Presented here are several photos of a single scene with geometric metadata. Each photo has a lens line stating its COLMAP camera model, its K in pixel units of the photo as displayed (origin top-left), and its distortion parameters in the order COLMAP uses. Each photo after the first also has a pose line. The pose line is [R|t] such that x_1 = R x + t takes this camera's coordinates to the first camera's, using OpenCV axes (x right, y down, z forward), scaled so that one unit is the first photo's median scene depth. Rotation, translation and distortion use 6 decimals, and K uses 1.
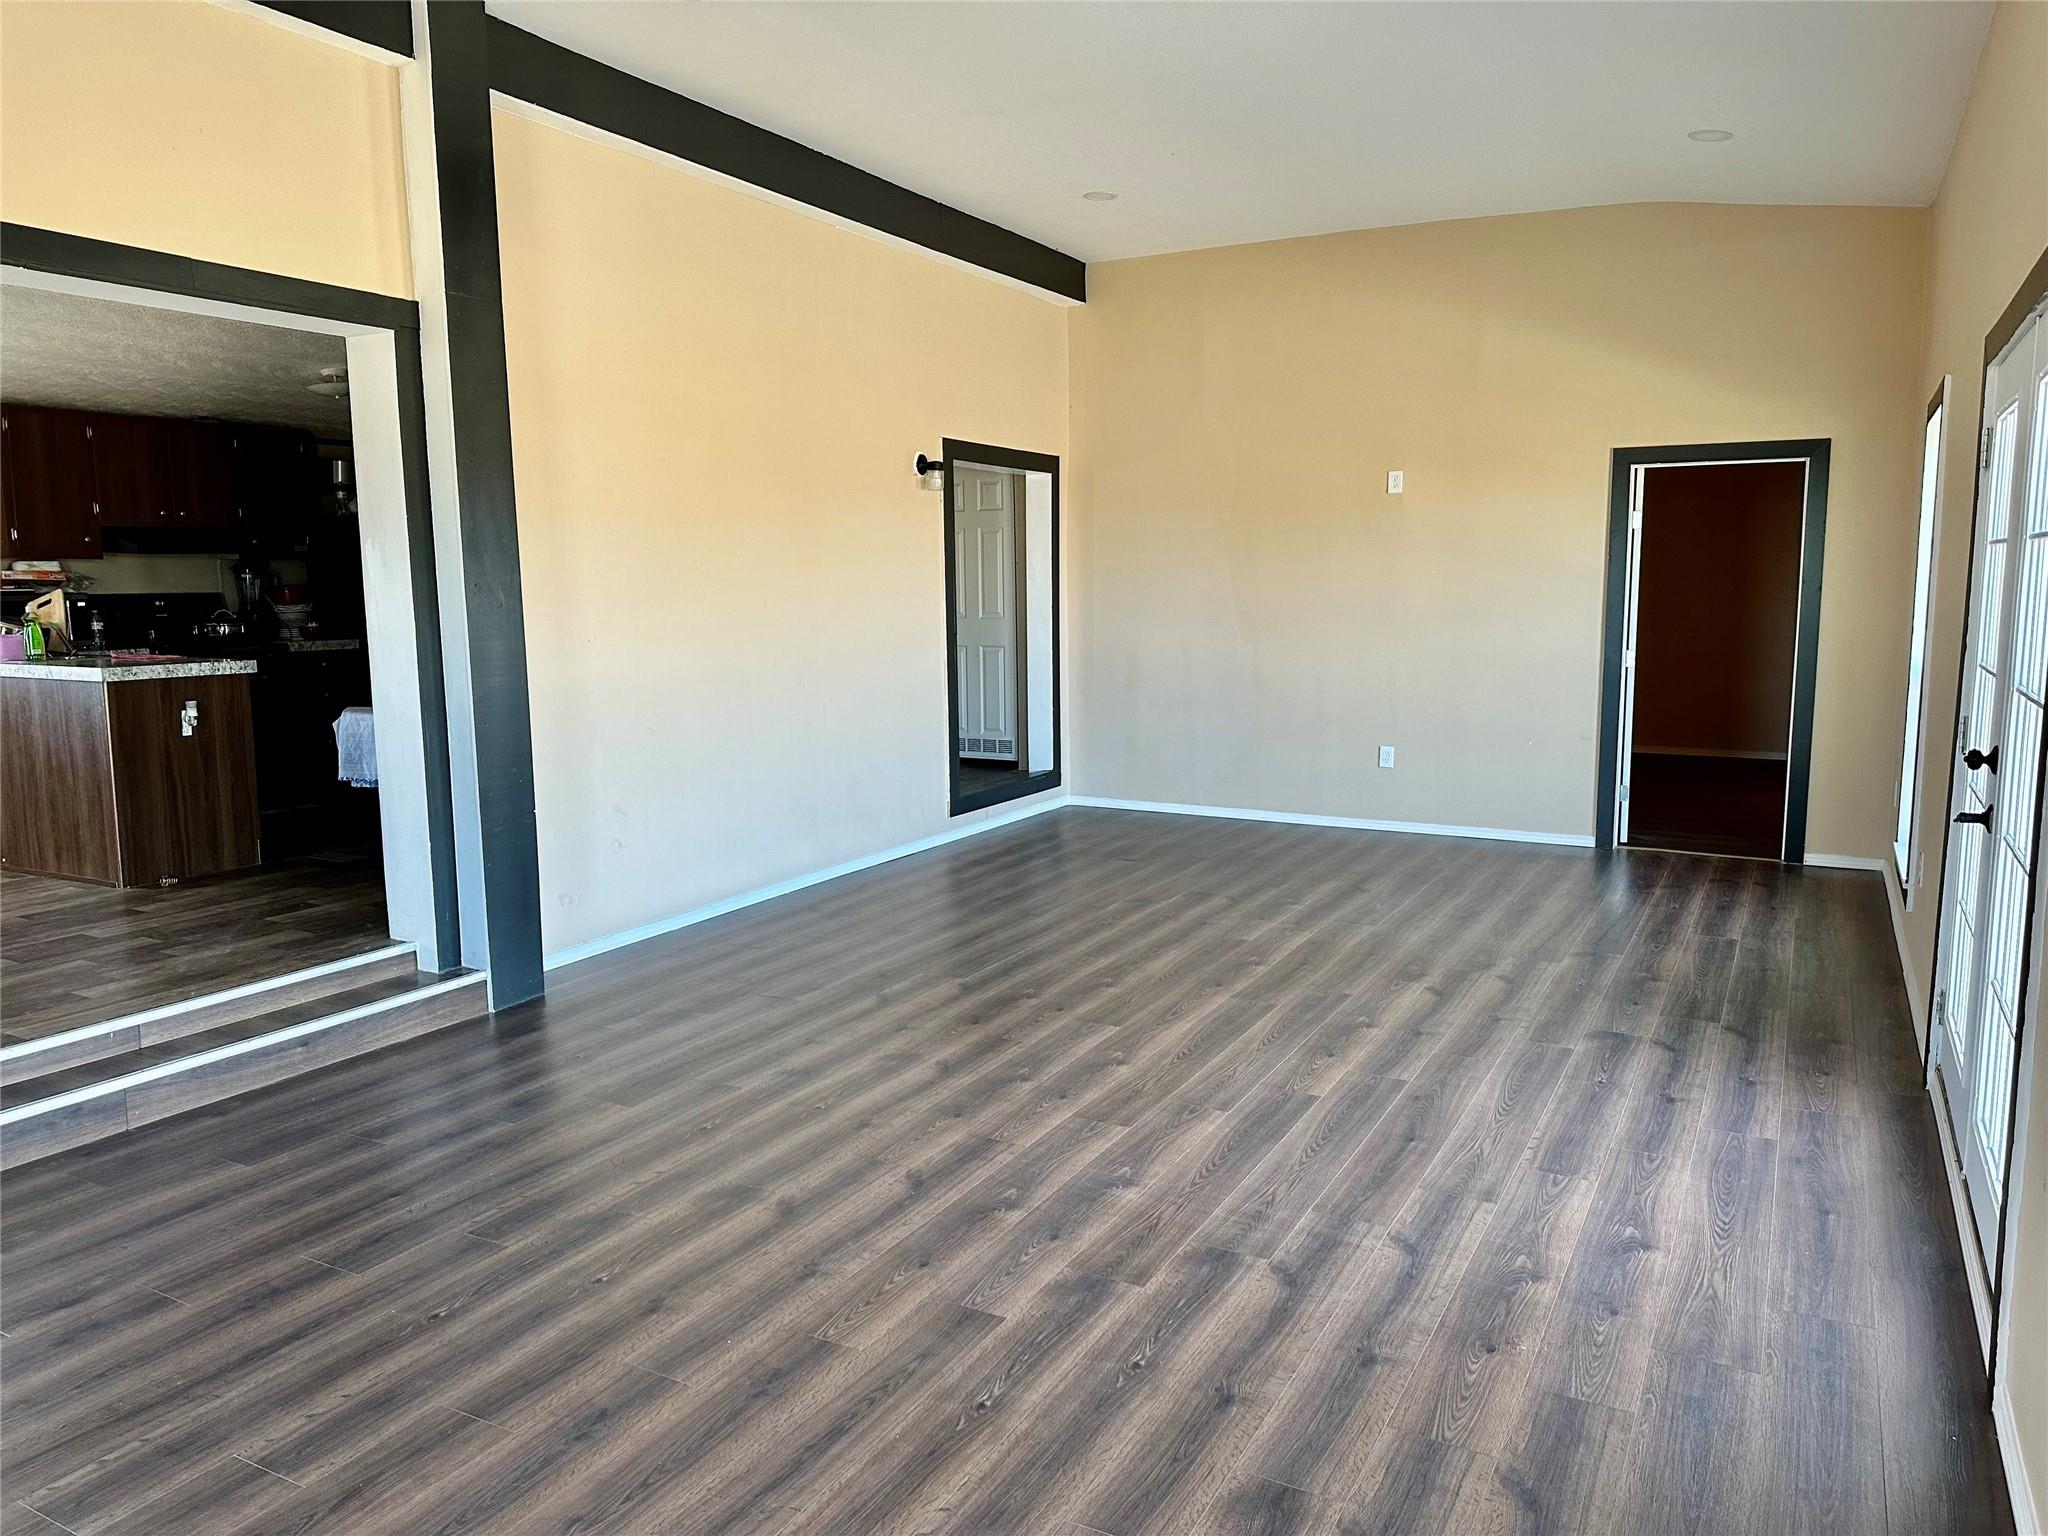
lens RADIAL K [[1435.0, 0, 1032.0], [0, 1435.0, 767.6], [0, 0, 1]] dist [0.115111, -0.139522]
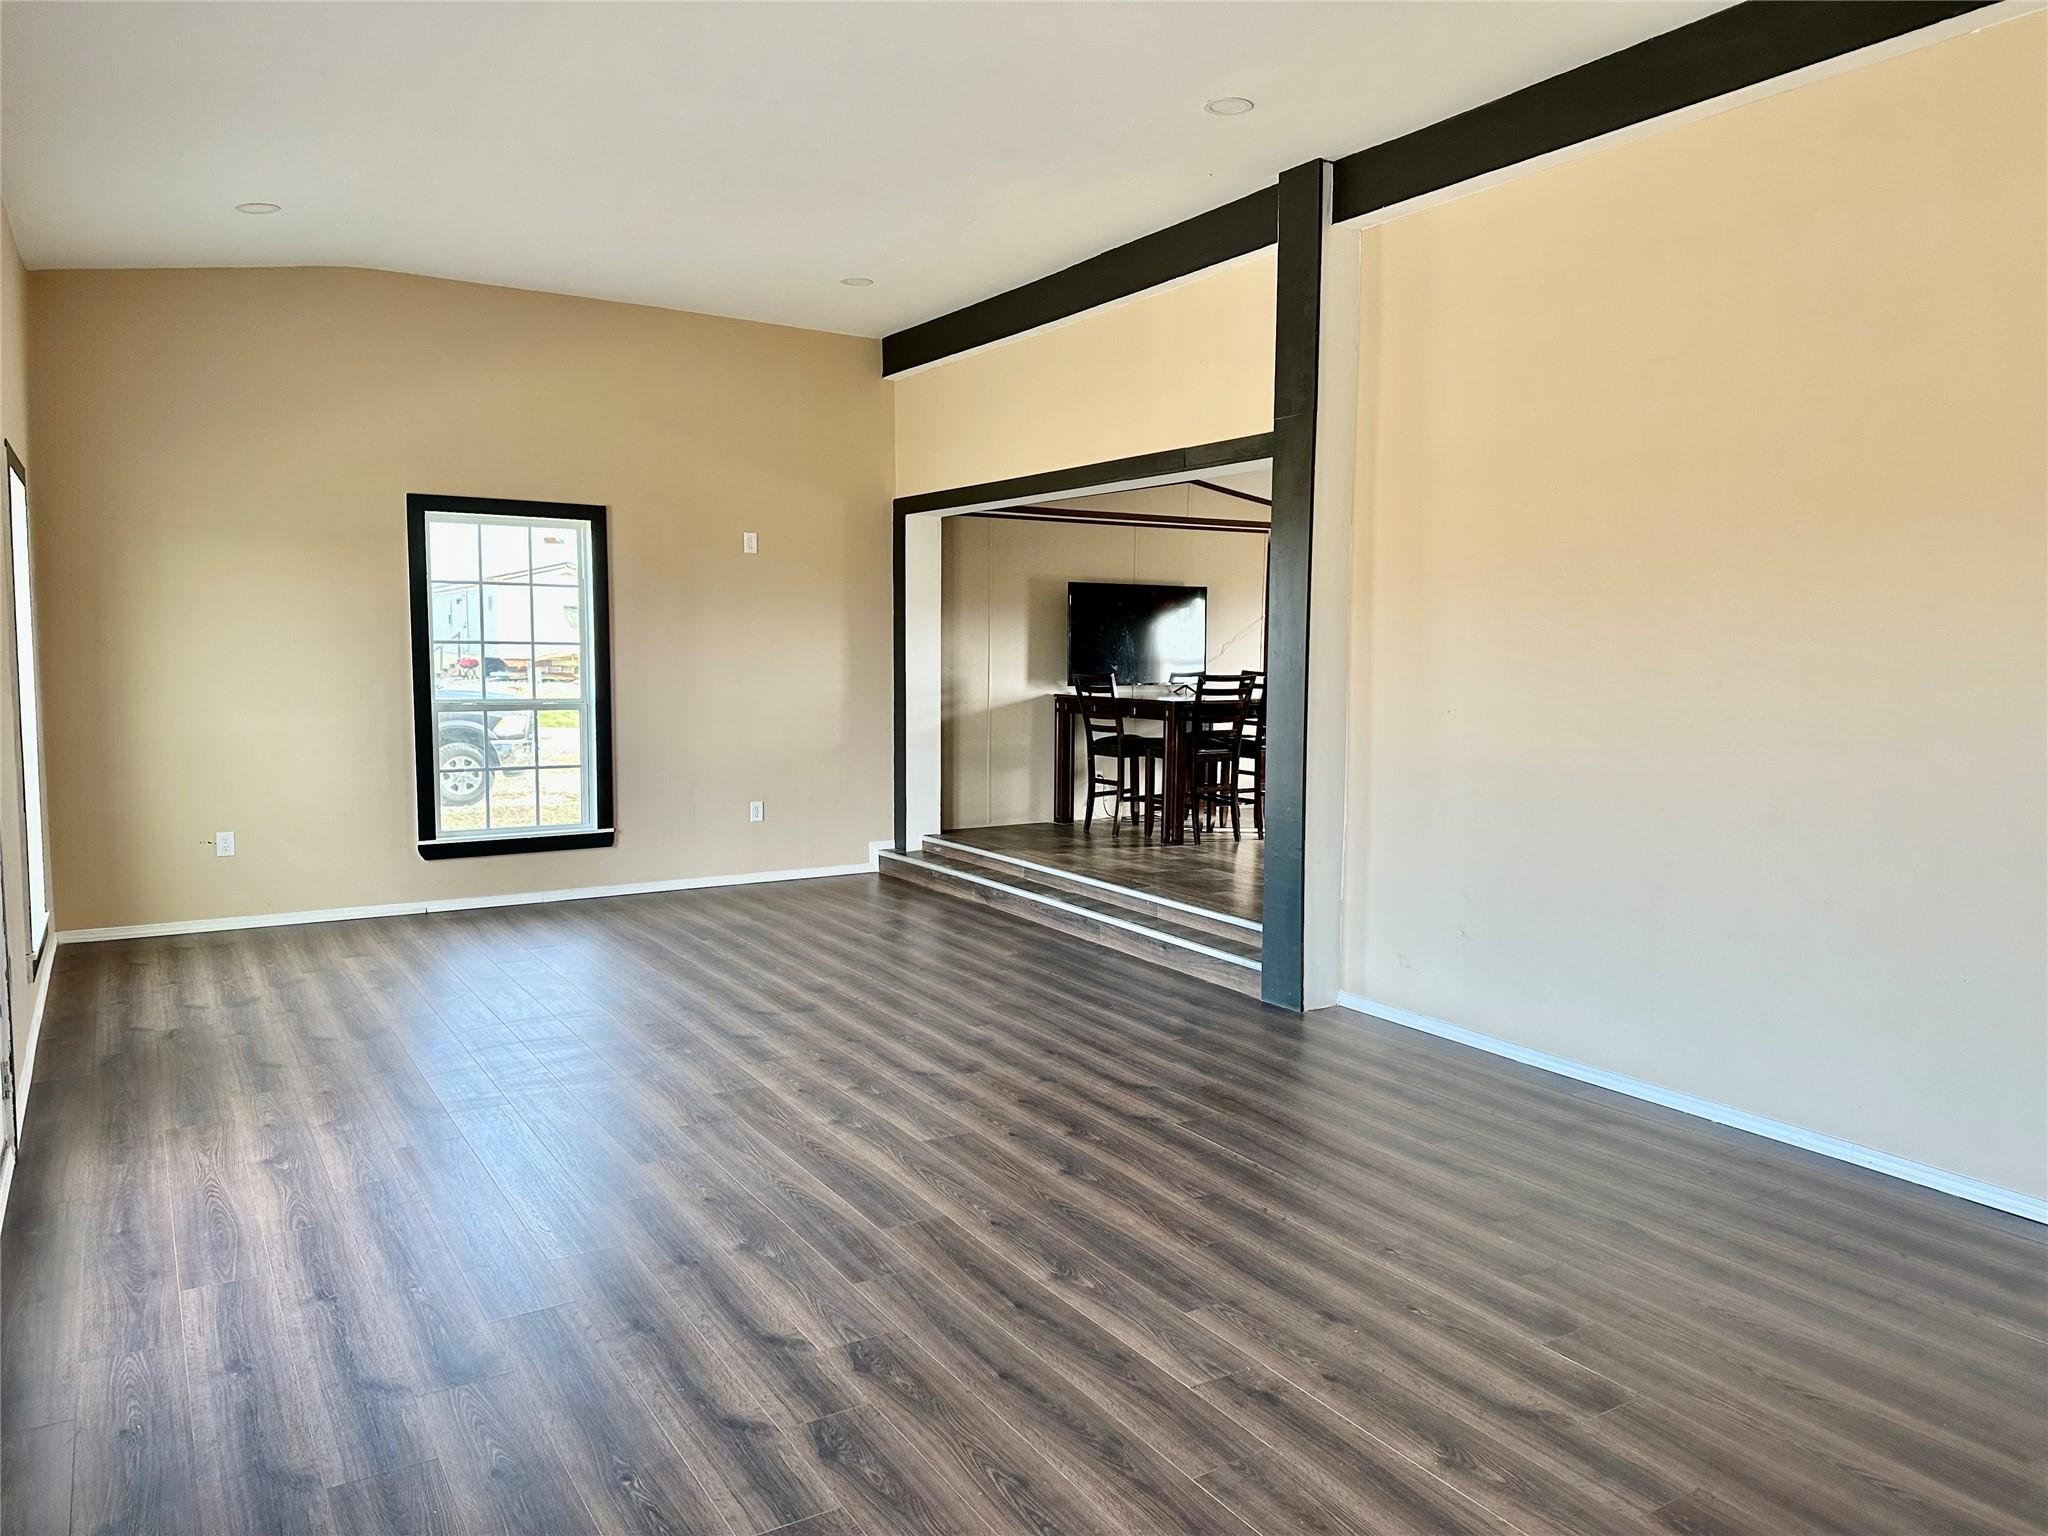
lens RADIAL K [[1432.4, 0, 1016.2], [0, 1432.4, 766.1], [0, 0, 1]] dist [0.027893, -0.033106]
pose [[-0.498860, 0.082488, -0.862748, 0.842661], [-0.122788, 0.978692, 0.164573, -0.219010], [0.857940, 0.188034, -0.478102, 1.538066]]
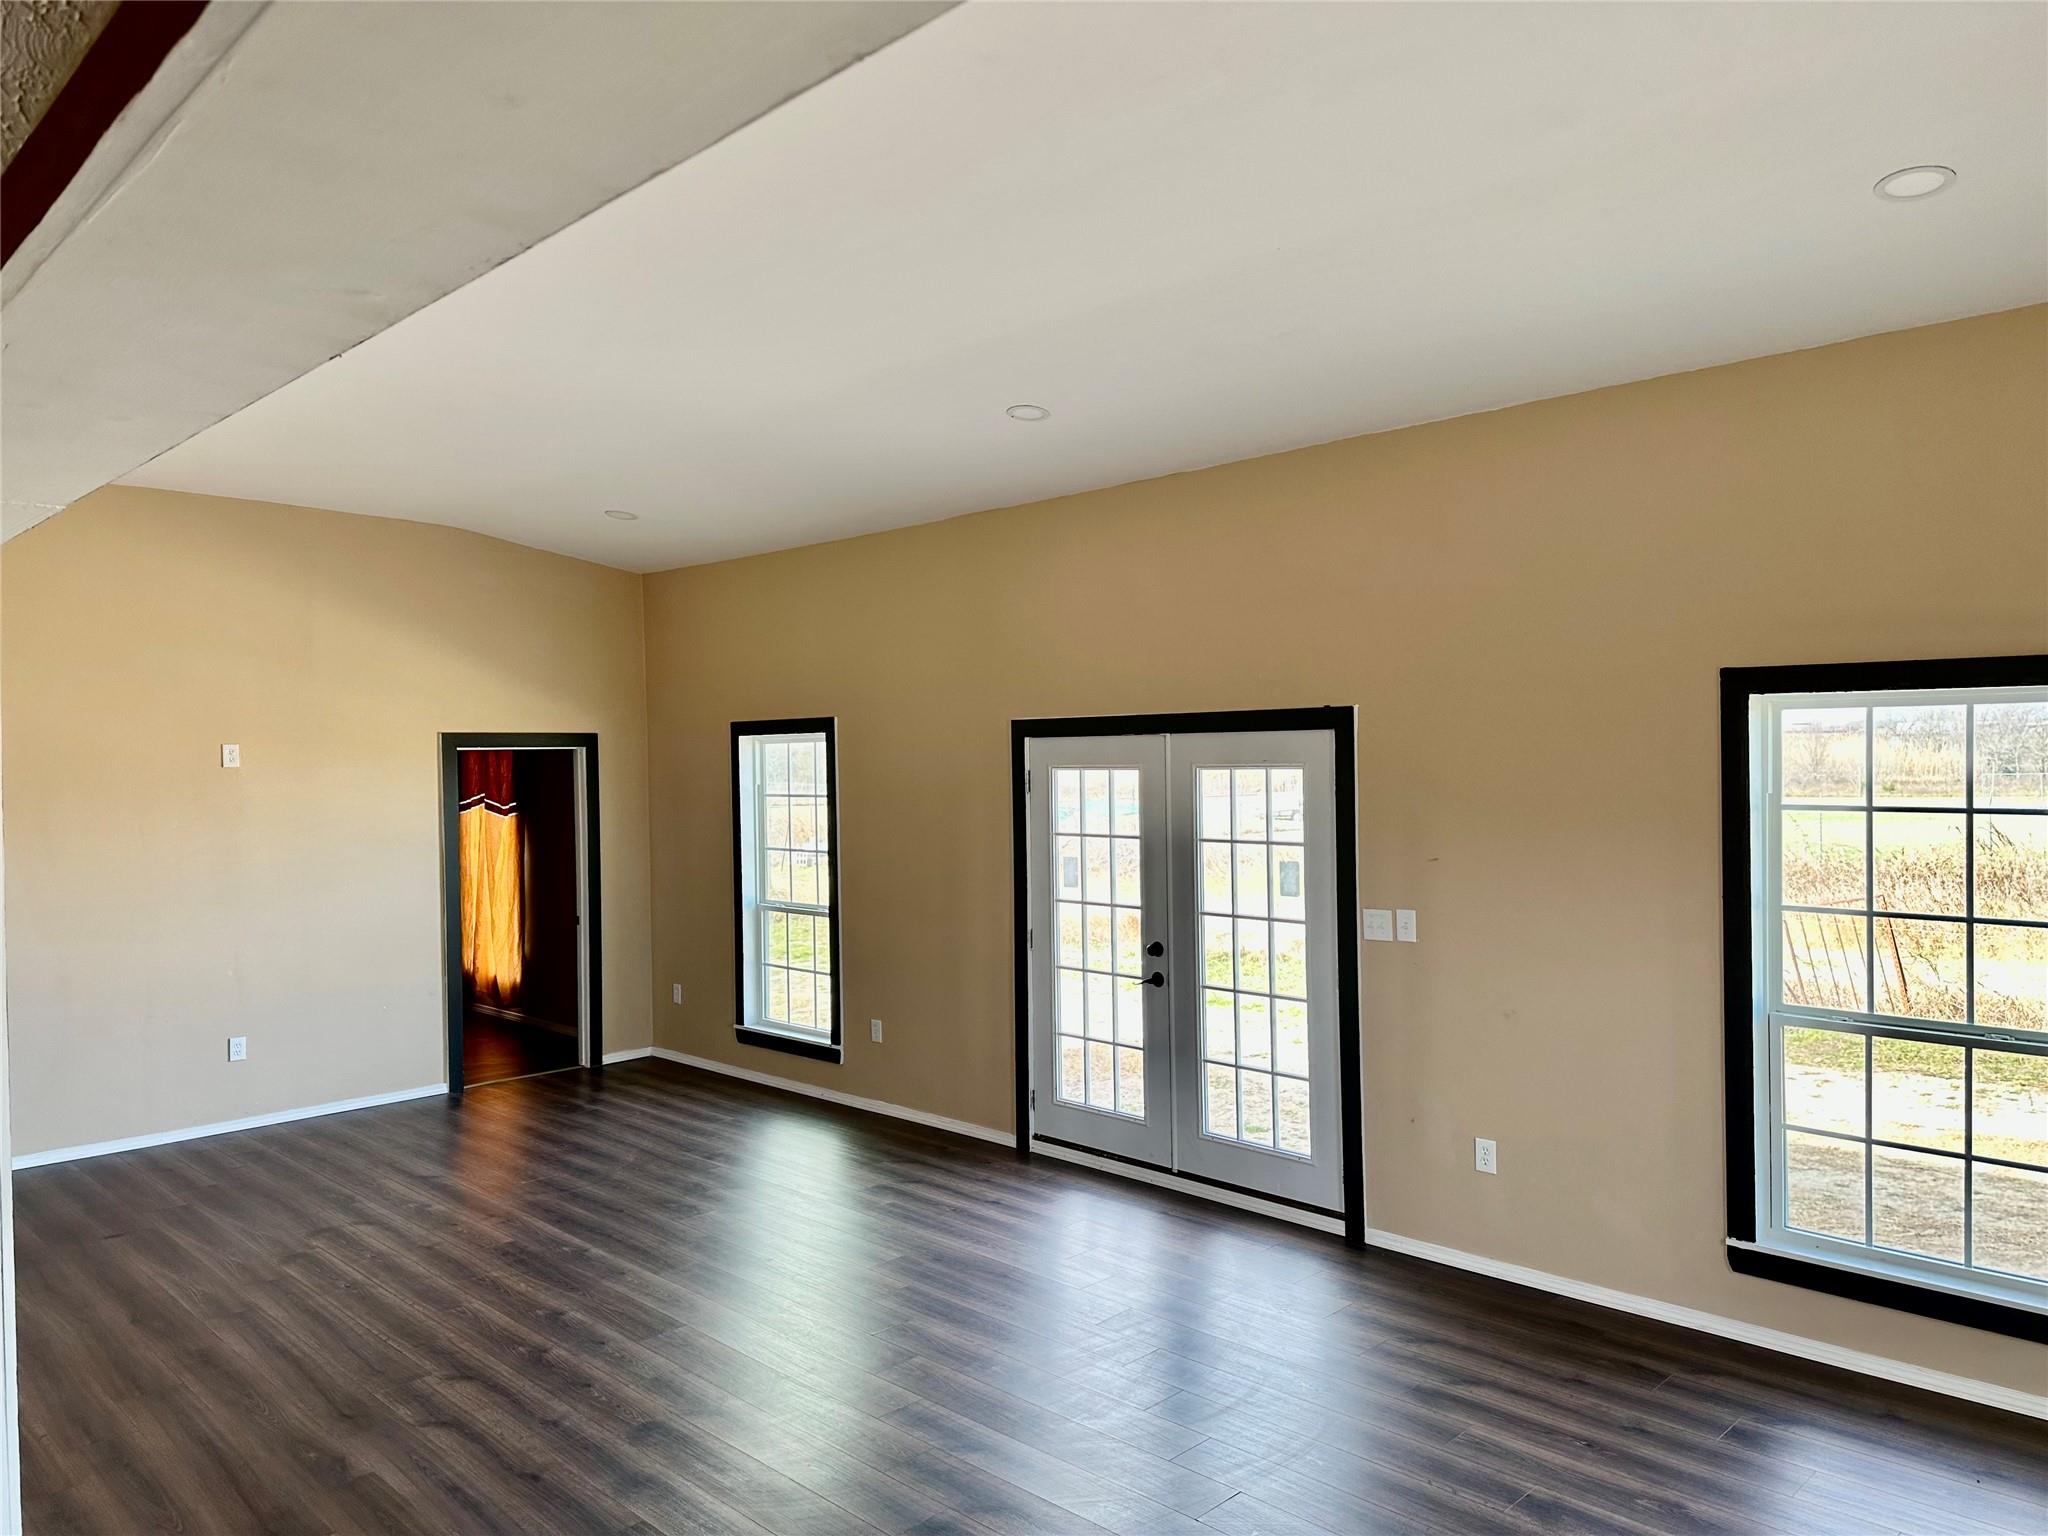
lens RADIAL K [[1432.4, 0, 1016.2], [0, 1432.4, 766.1], [0, 0, 1]] dist [0.027893, -0.033106]
pose [[0.282226, -0.008951, 0.959306, -0.912547], [0.144280, 0.988979, -0.033219, -0.155327], [-0.948436, 0.147784, 0.280407, 0.461554]]
